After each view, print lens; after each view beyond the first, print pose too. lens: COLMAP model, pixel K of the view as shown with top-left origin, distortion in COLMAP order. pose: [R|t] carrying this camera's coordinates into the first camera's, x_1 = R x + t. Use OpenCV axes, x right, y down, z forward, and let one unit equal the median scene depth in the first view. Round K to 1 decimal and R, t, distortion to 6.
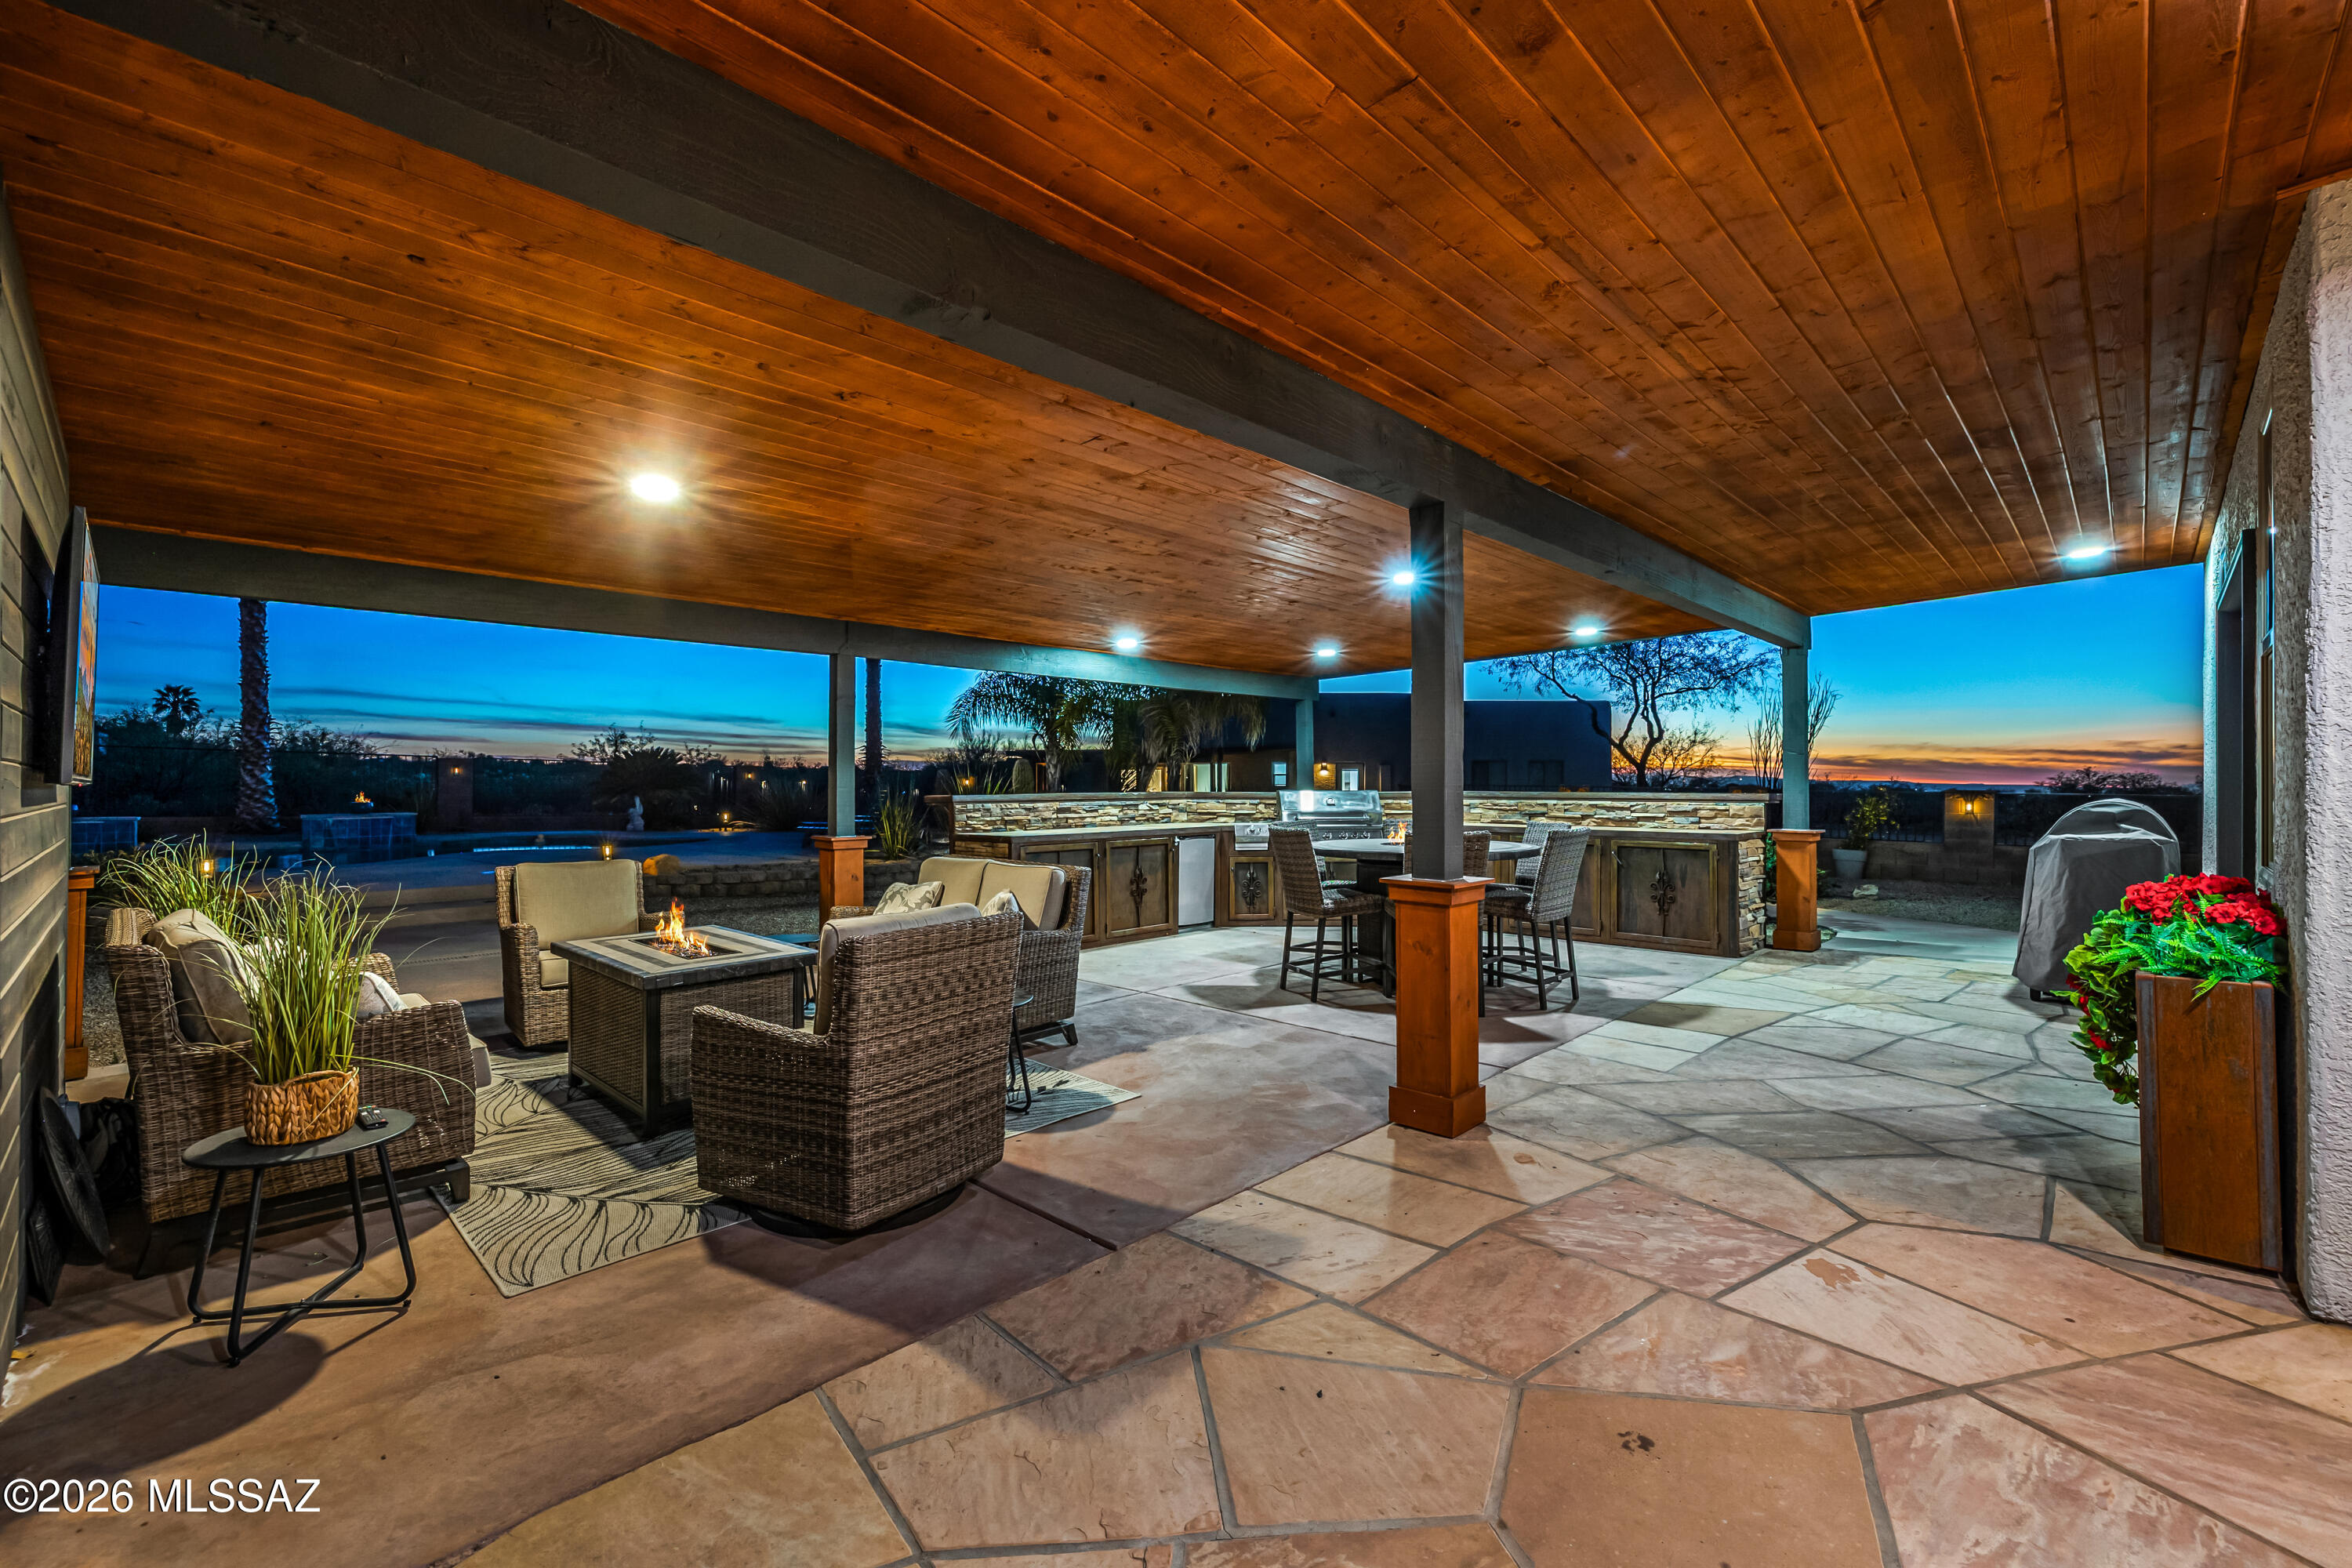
lens RADIAL K [[990.3, 0, 1161.0], [0, 990.3, 779.4], [0, 0, 1]] dist [0.002357, -0.000453]
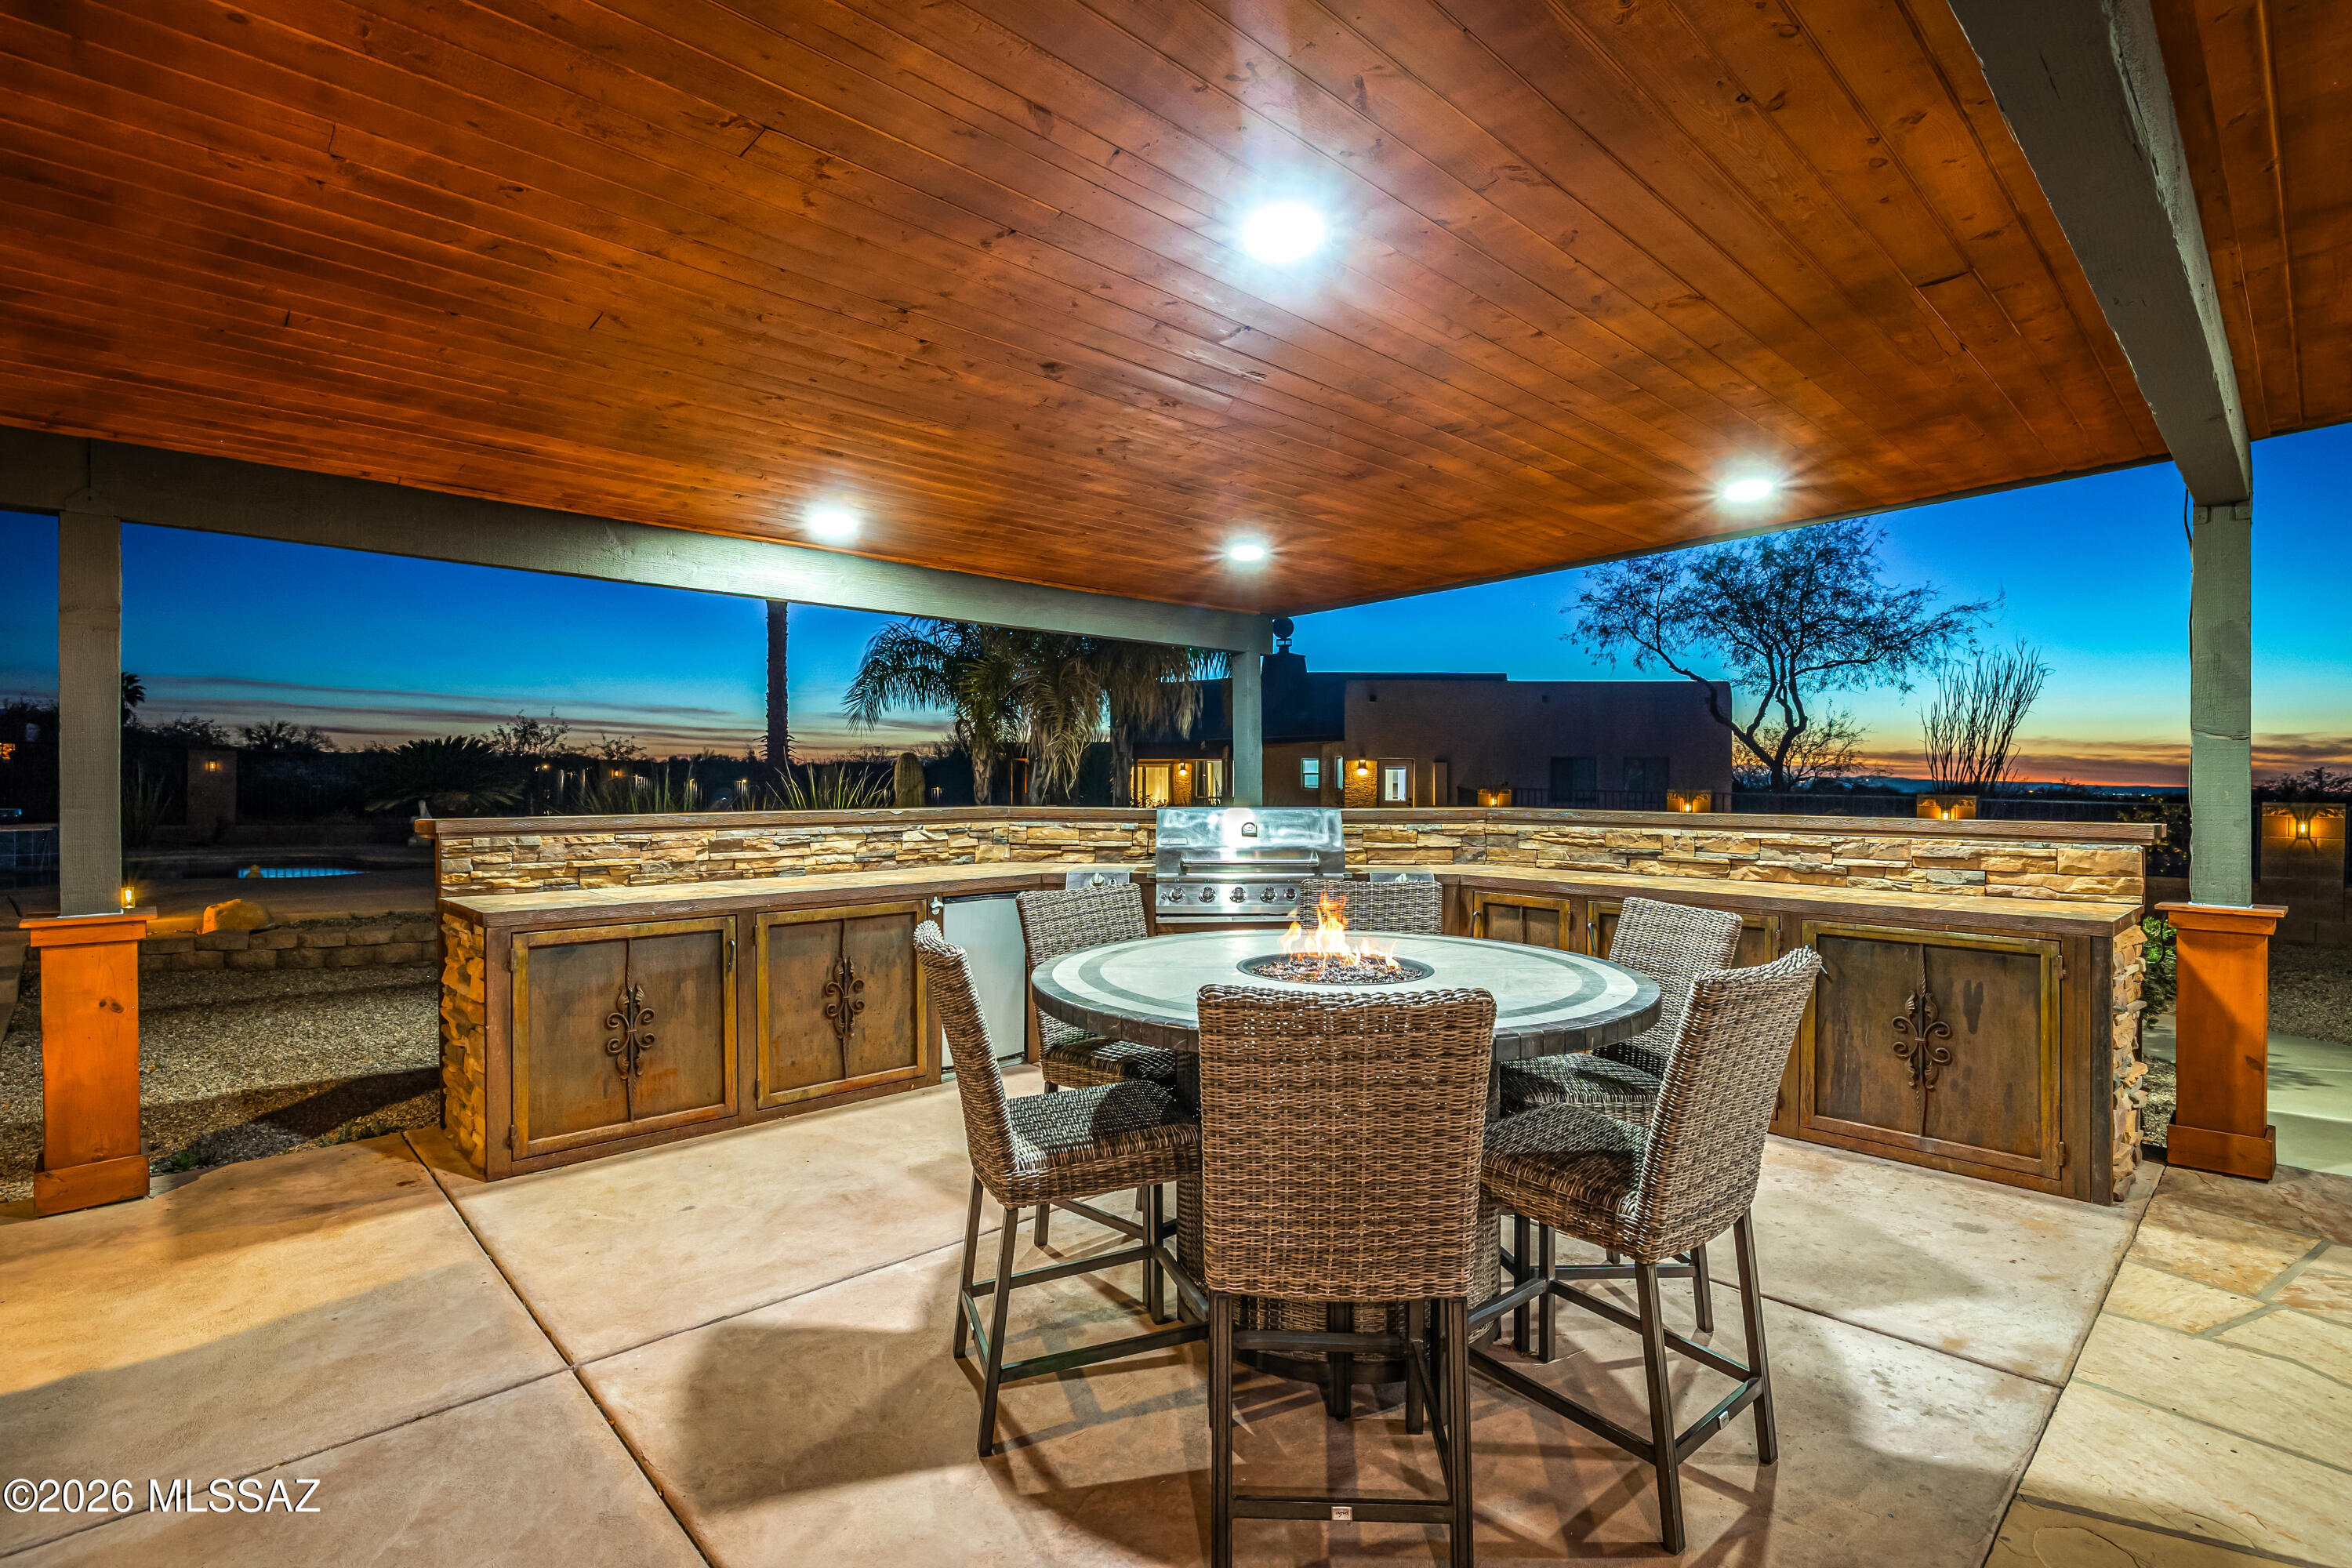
lens RADIAL K [[1099.3, 0, 1159.9], [0, 1099.3, 773.8], [0, 0, 1]] dist [-0.005250, 0.001331]
pose [[0.998974, 0.002749, -0.045204, 0.148471], [-0.002931, 0.999988, -0.003952, -0.005074], [0.045192, 0.004080, 0.998970, 0.400824]]
